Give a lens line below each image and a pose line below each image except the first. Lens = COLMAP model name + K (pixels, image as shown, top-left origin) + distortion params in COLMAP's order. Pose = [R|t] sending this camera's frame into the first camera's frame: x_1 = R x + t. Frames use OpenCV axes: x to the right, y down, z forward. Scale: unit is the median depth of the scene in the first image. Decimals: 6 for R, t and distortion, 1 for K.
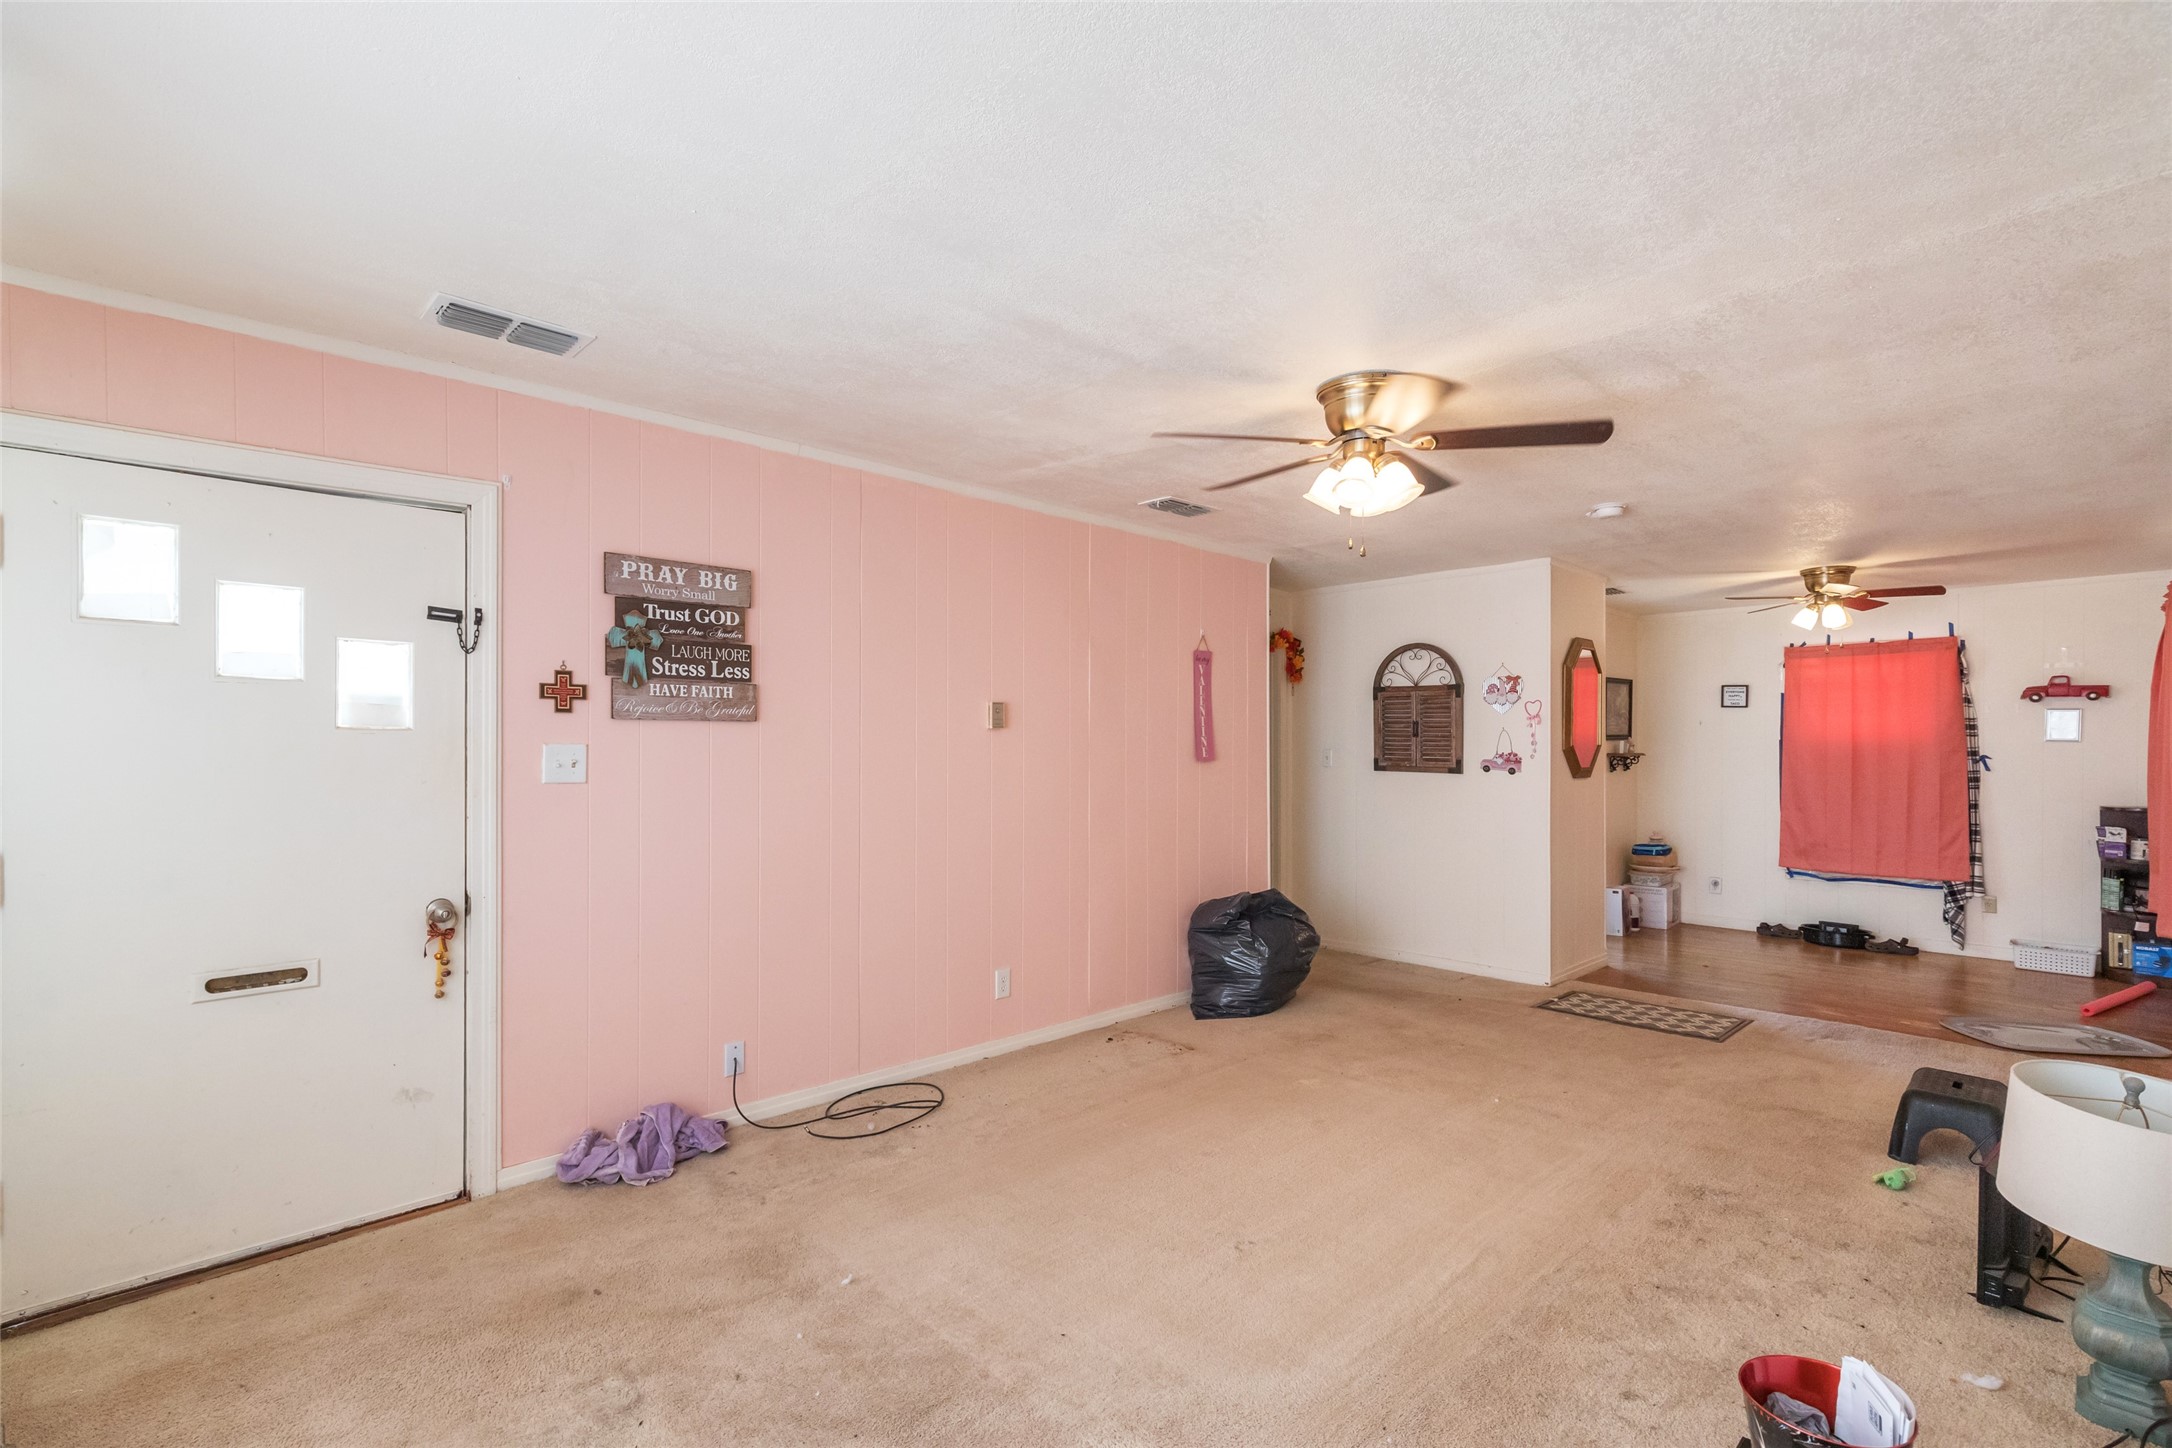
lens RADIAL K [[978.7, 0, 1088.9], [0, 978.7, 747.8], [0, 0, 1]] dist [0.006441, -0.000402]
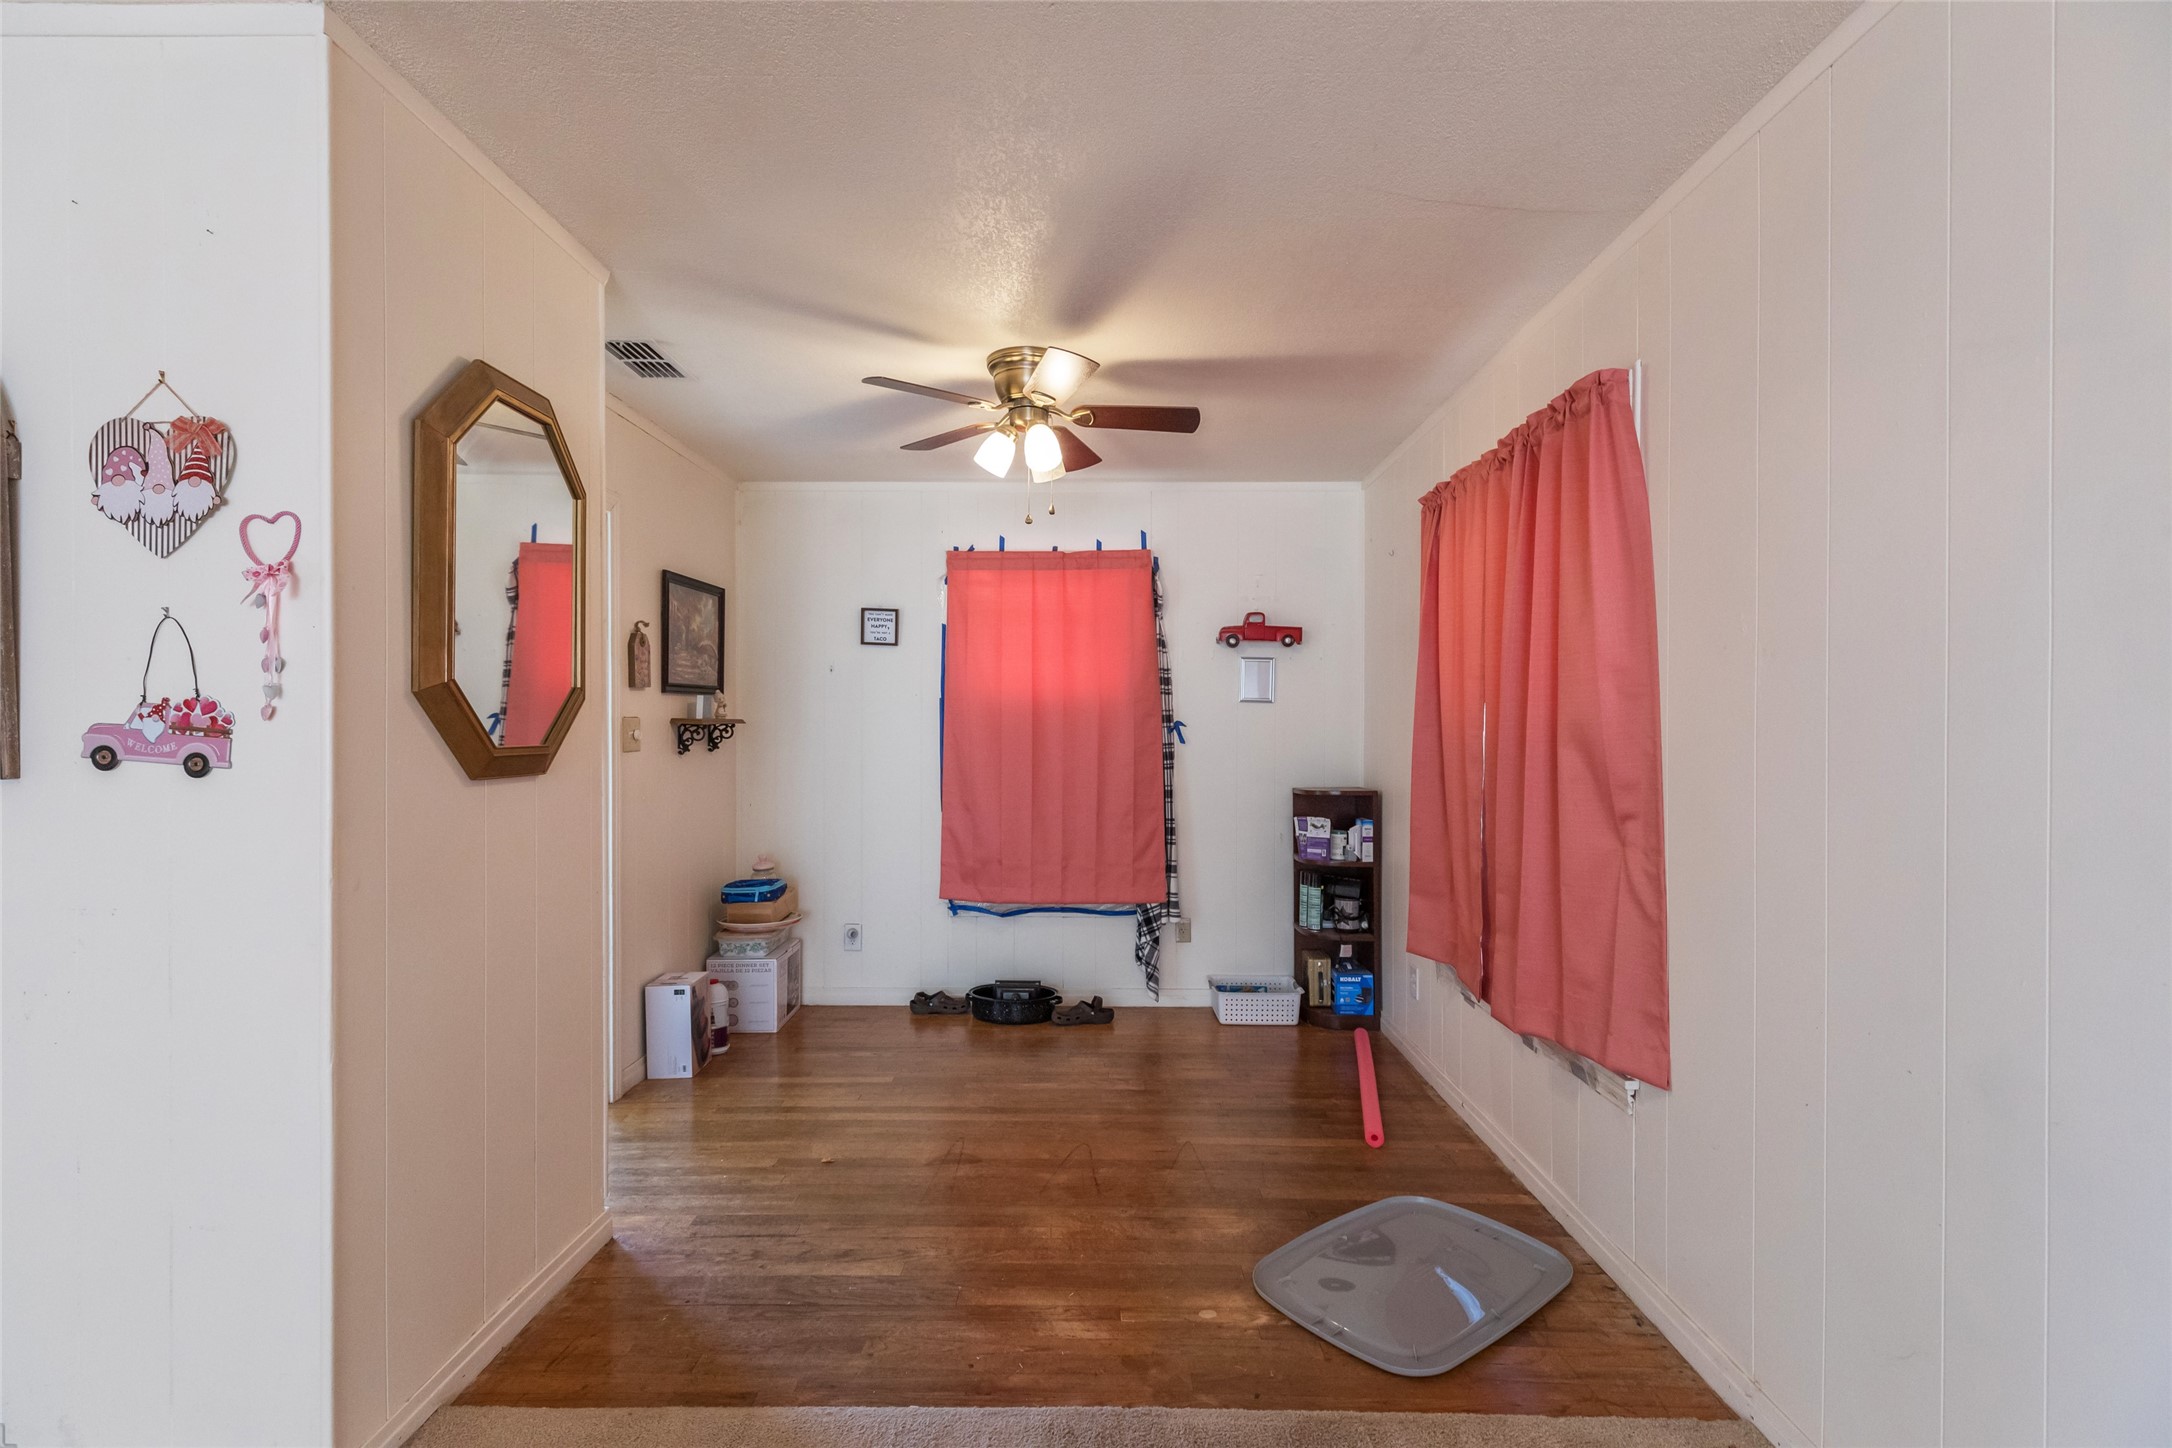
lens RADIAL K [[972.2, 0, 1089.8], [0, 972.2, 733.7], [0, 0, 1]] dist [0.000898, -0.000709]
pose [[0.699307, -0.004964, 0.714804, 0.364051], [-0.000181, 0.999975, 0.007122, 0.011498], [-0.714821, -0.005110, 0.699289, 0.554966]]
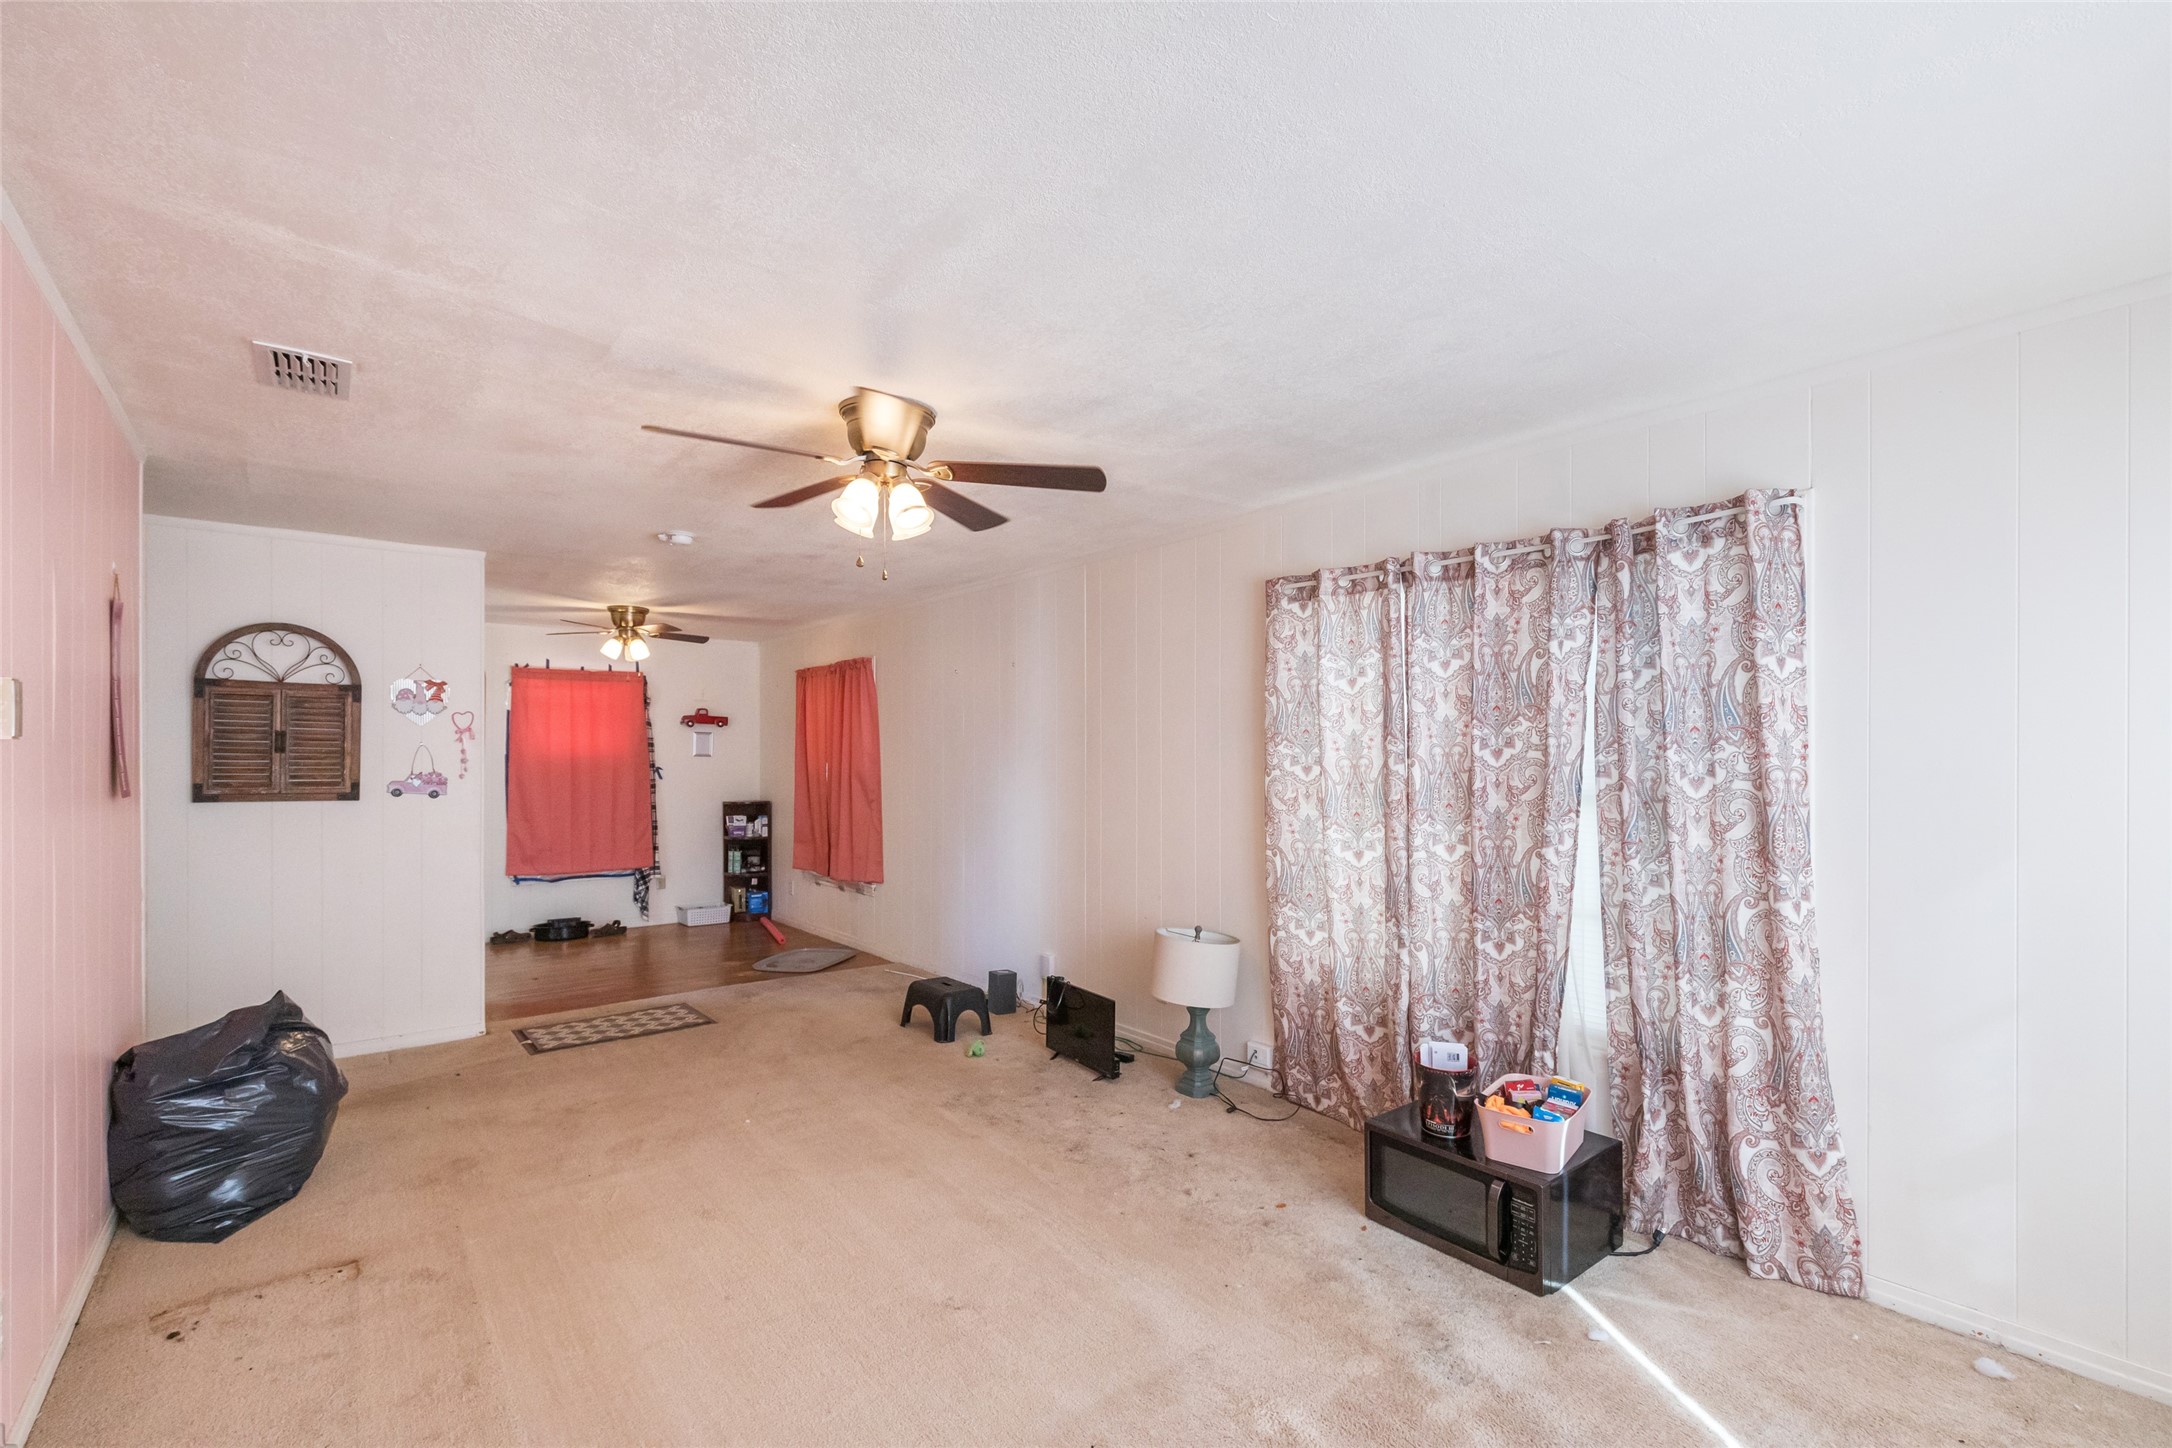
lens RADIAL K [[978.7, 0, 1088.9], [0, 978.7, 747.8], [0, 0, 1]] dist [0.006441, -0.000402]
pose [[0.092450, 0.005706, 0.995701, -0.314500], [0.003074, 0.999977, -0.006016, -0.008046], [-0.995713, 0.003617, 0.092431, 0.320057]]
